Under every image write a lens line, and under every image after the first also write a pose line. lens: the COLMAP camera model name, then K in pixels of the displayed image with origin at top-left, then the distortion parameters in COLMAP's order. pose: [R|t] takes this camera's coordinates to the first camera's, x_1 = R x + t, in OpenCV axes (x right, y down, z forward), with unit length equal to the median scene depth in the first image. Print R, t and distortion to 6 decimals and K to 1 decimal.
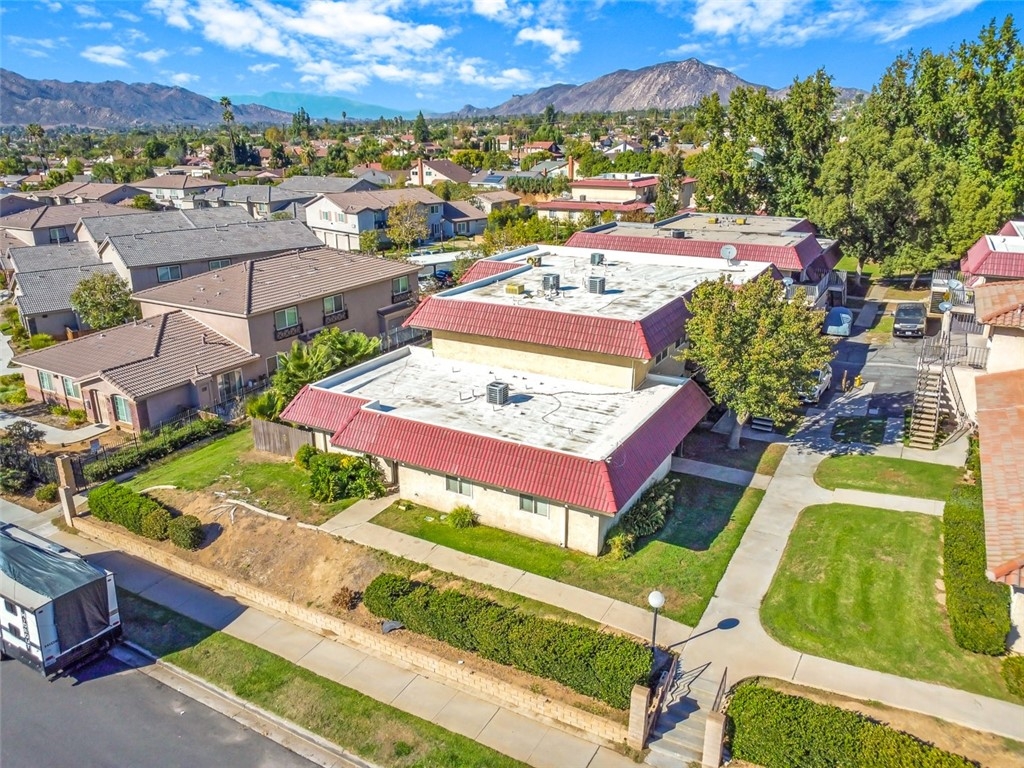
lens RADIAL K [[745.0, 0, 512.0], [0, 745.0, 384.0], [0, 0, 1]] dist [-0.041175, 0.002779]
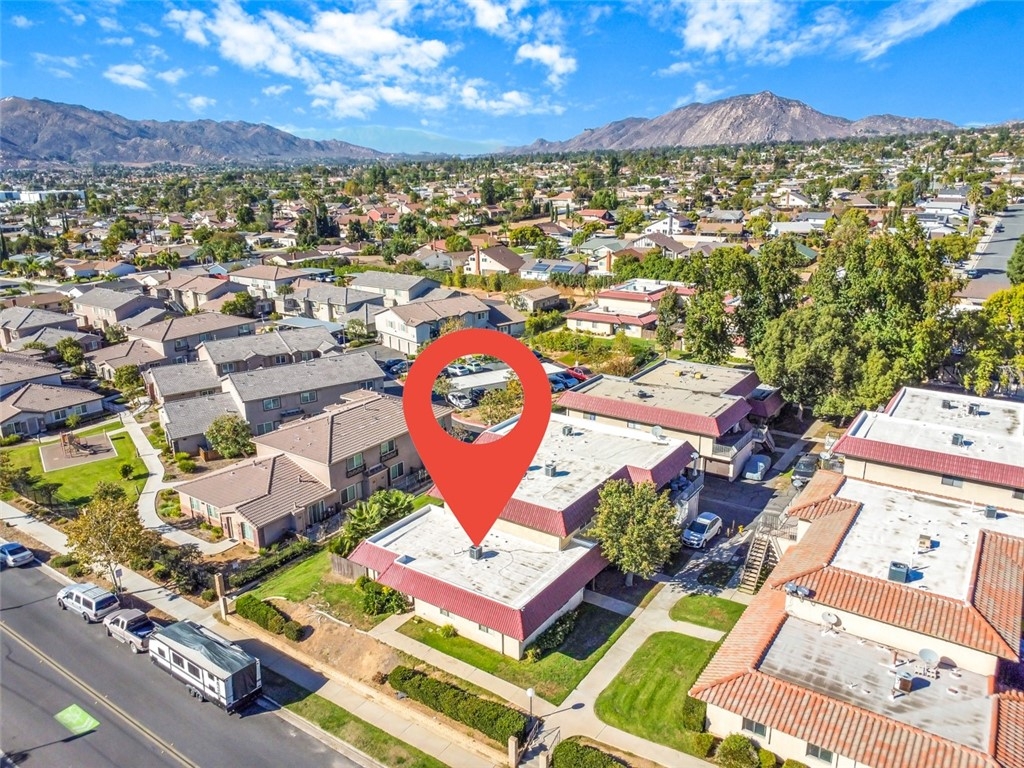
lens RADIAL K [[745.0, 0, 512.0], [0, 745.0, 384.0], [0, 0, 1]] dist [-0.041175, 0.002779]
pose [[0.995661, 0.018575, -0.091177, 0.201191], [-0.022106, 0.999038, -0.037864, -0.294989], [0.090386, 0.039715, 0.995115, -0.647067]]
